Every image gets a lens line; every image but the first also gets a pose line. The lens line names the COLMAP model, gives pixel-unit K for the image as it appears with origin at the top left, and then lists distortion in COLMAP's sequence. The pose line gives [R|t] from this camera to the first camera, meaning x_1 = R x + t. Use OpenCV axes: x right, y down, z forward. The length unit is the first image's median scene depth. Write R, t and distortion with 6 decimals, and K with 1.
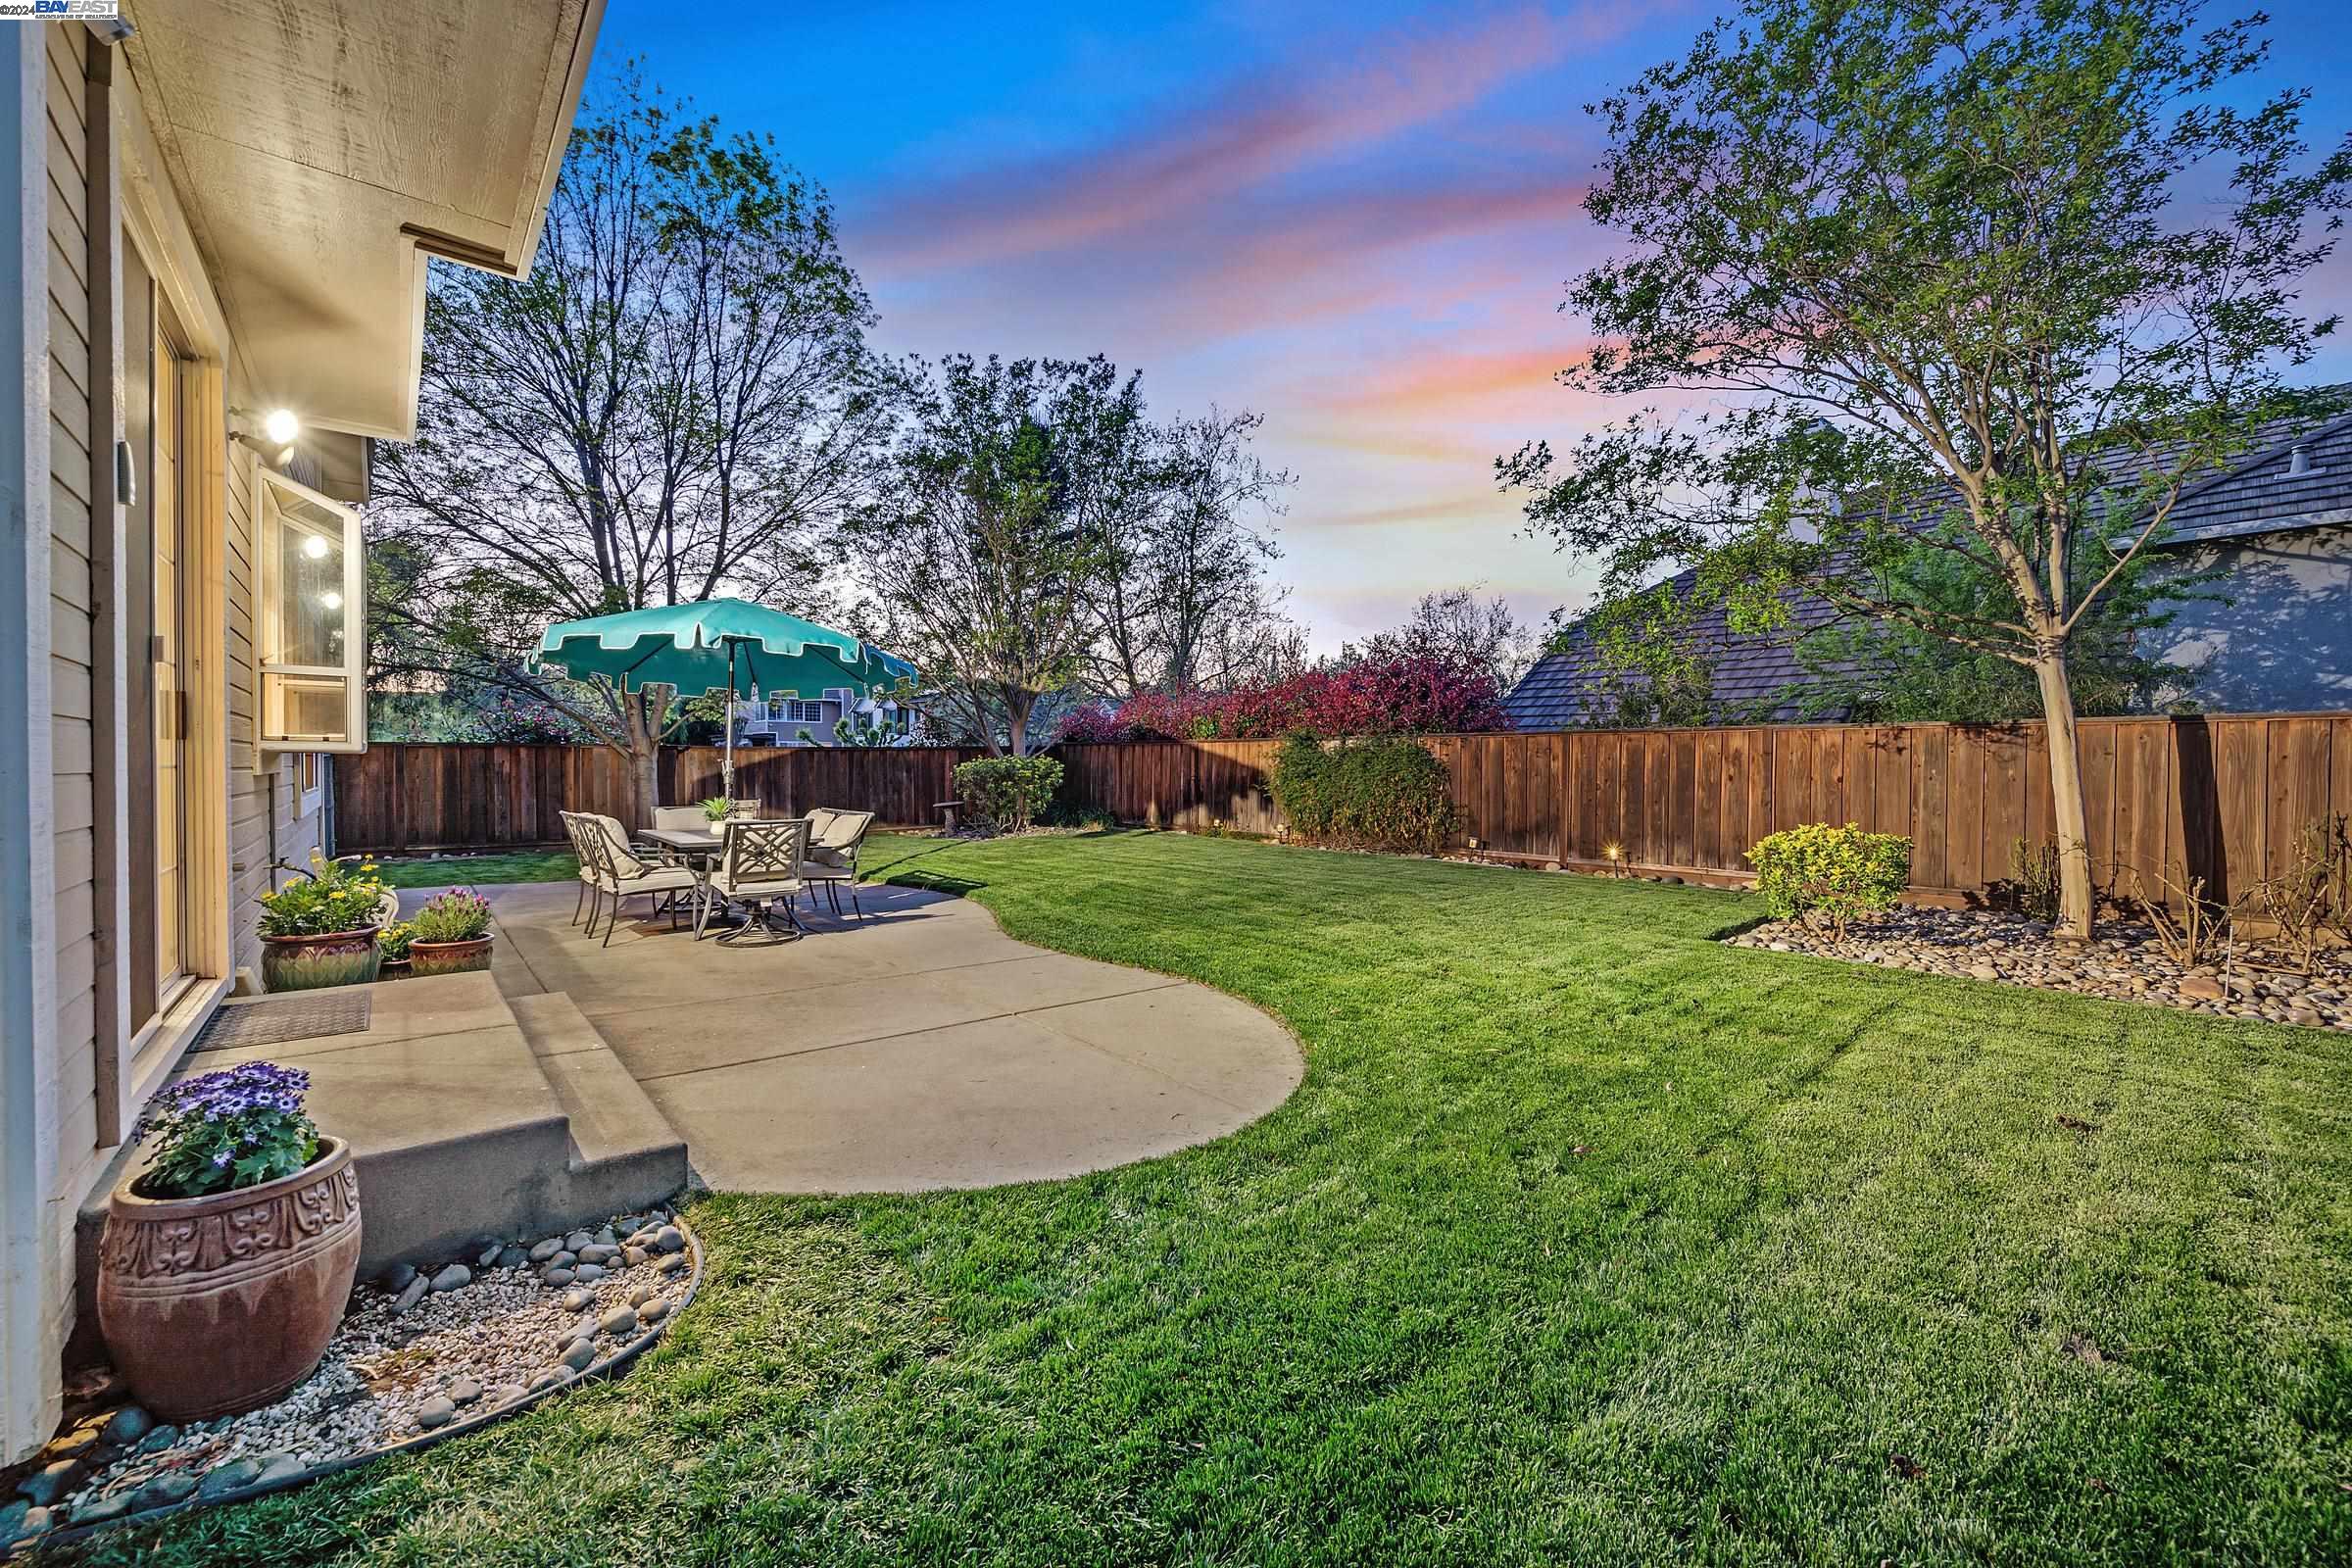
lens RADIAL K [[941.7, 0, 1175.9], [0, 941.7, 778.4], [0, 0, 1]] dist [-0.004456, -0.000412]
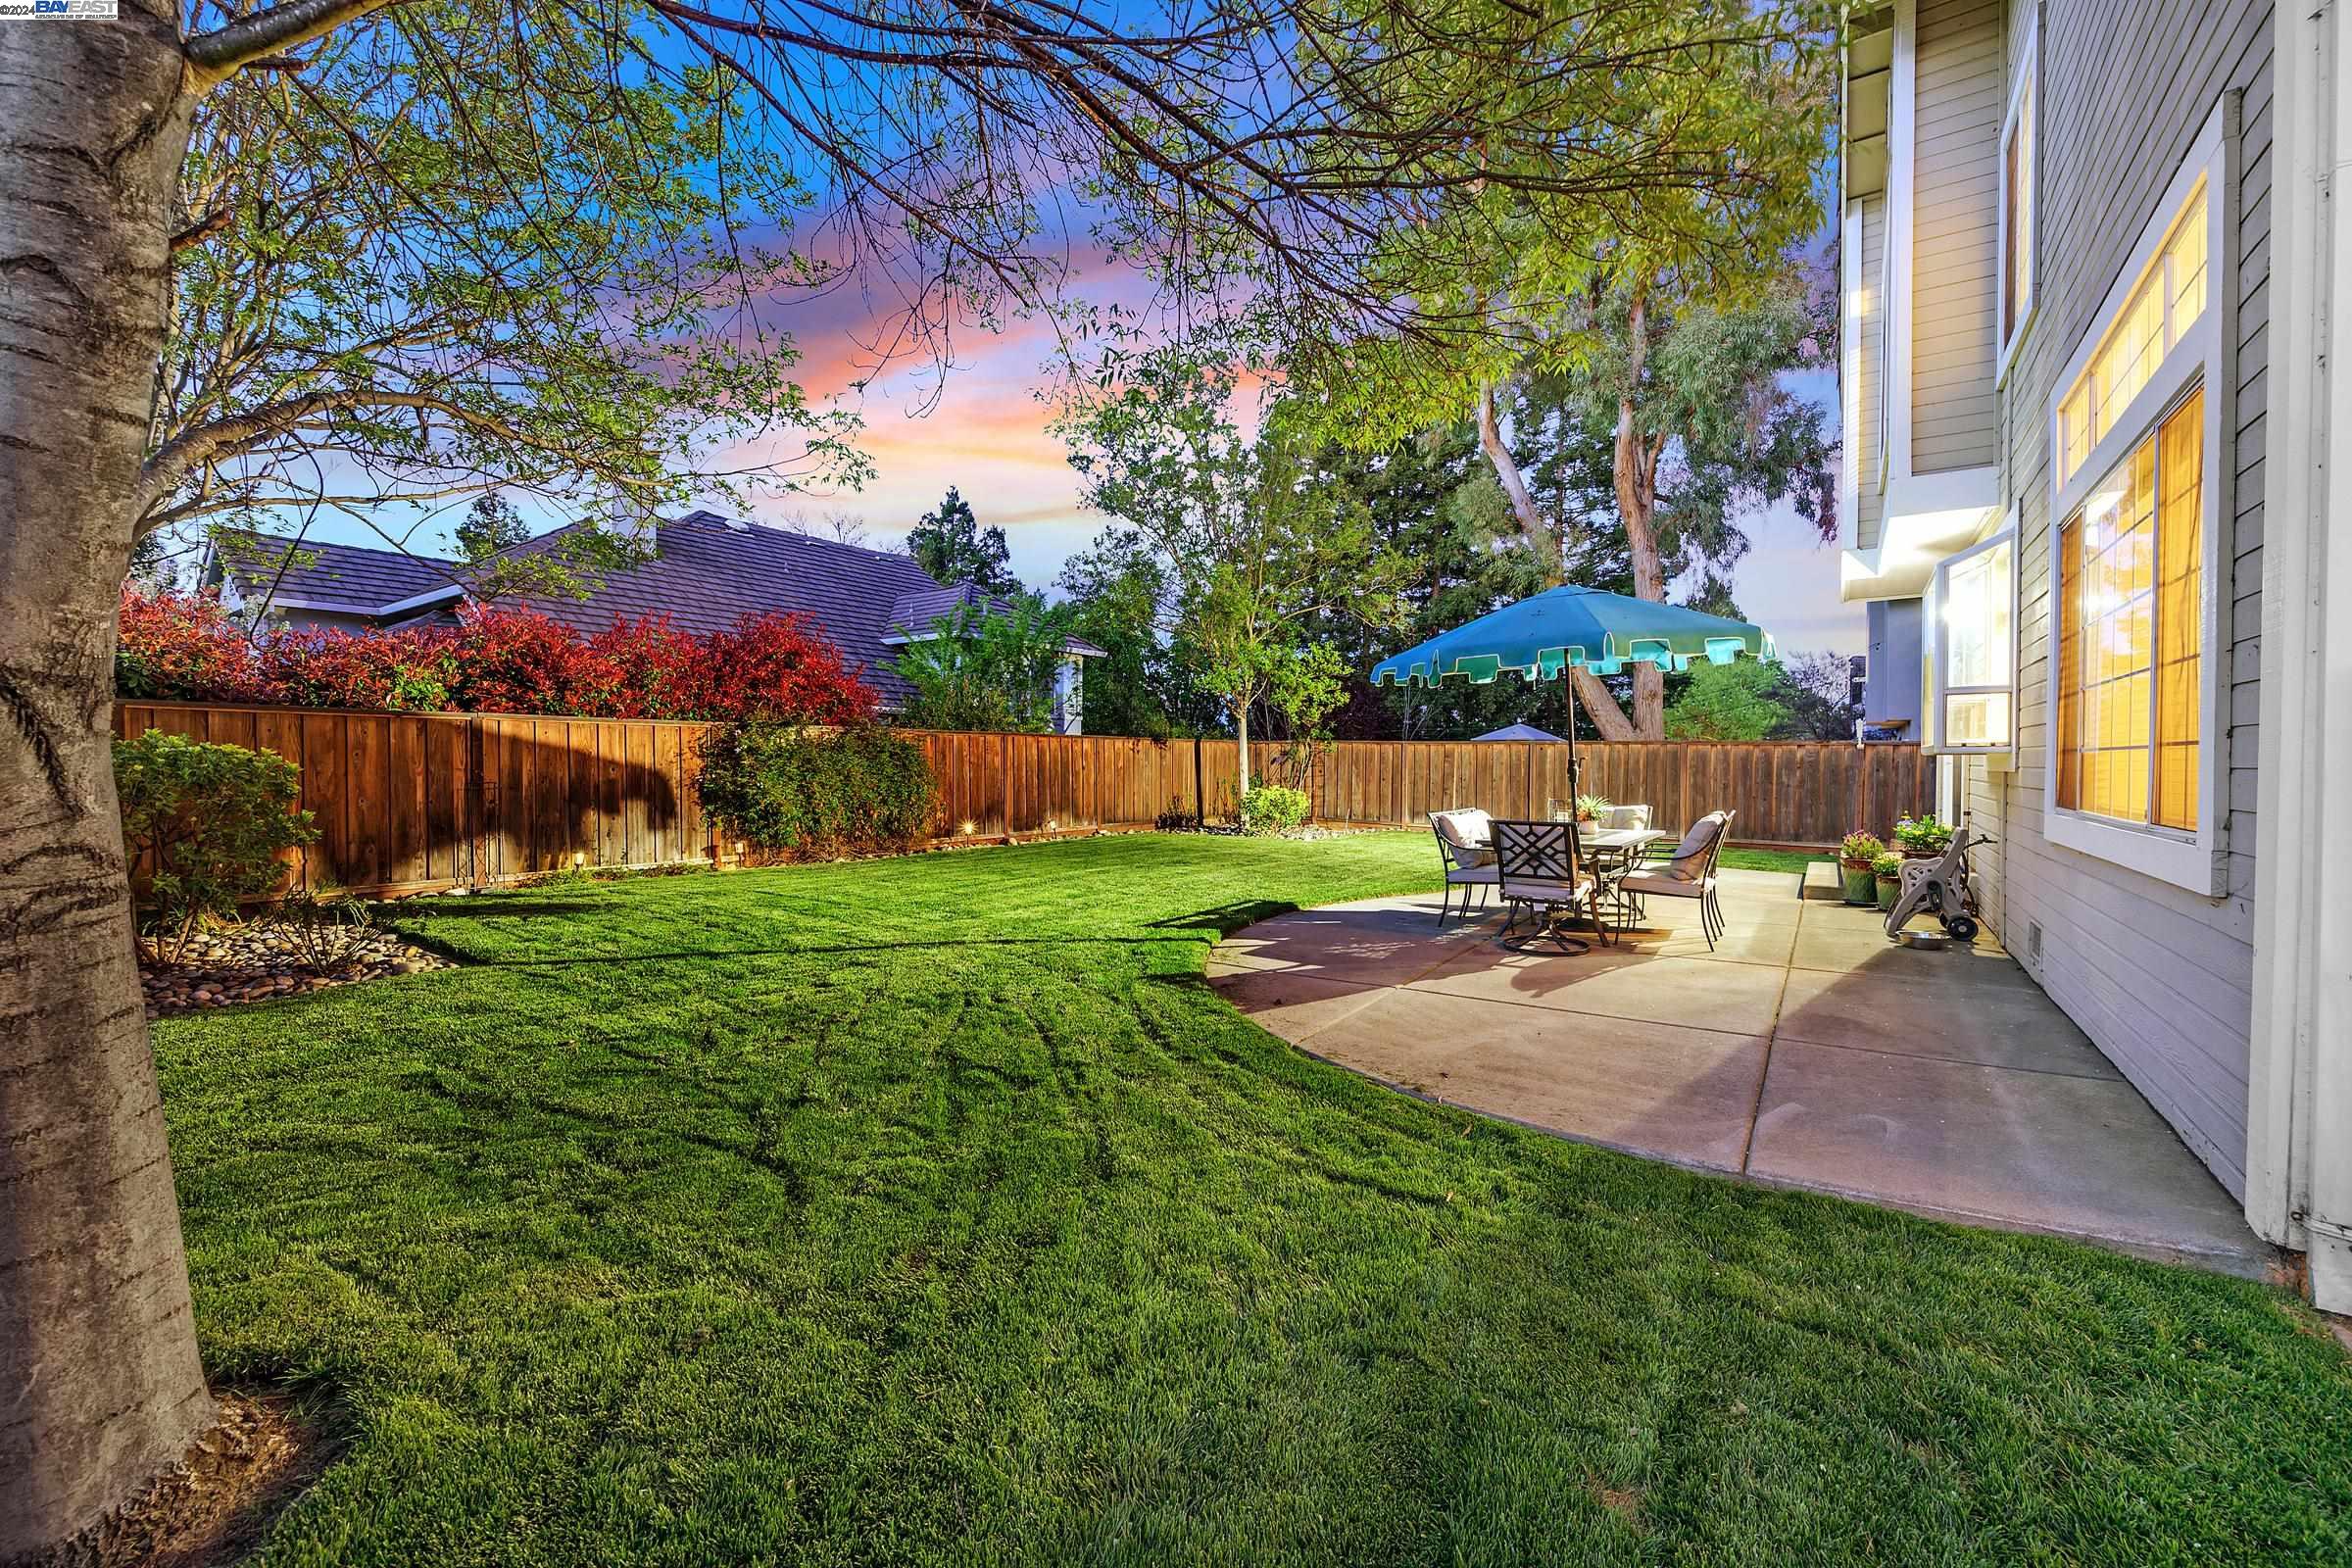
lens RADIAL K [[941.7, 0, 1175.8], [0, 941.7, 777.2], [0, 0, 1]] dist [-0.004456, -0.000412]
pose [[-0.259113, -0.021664, 0.965604, -0.634809], [0.010307, 0.999629, 0.025194, -0.014925], [-0.965792, 0.016480, -0.258794, 0.806978]]
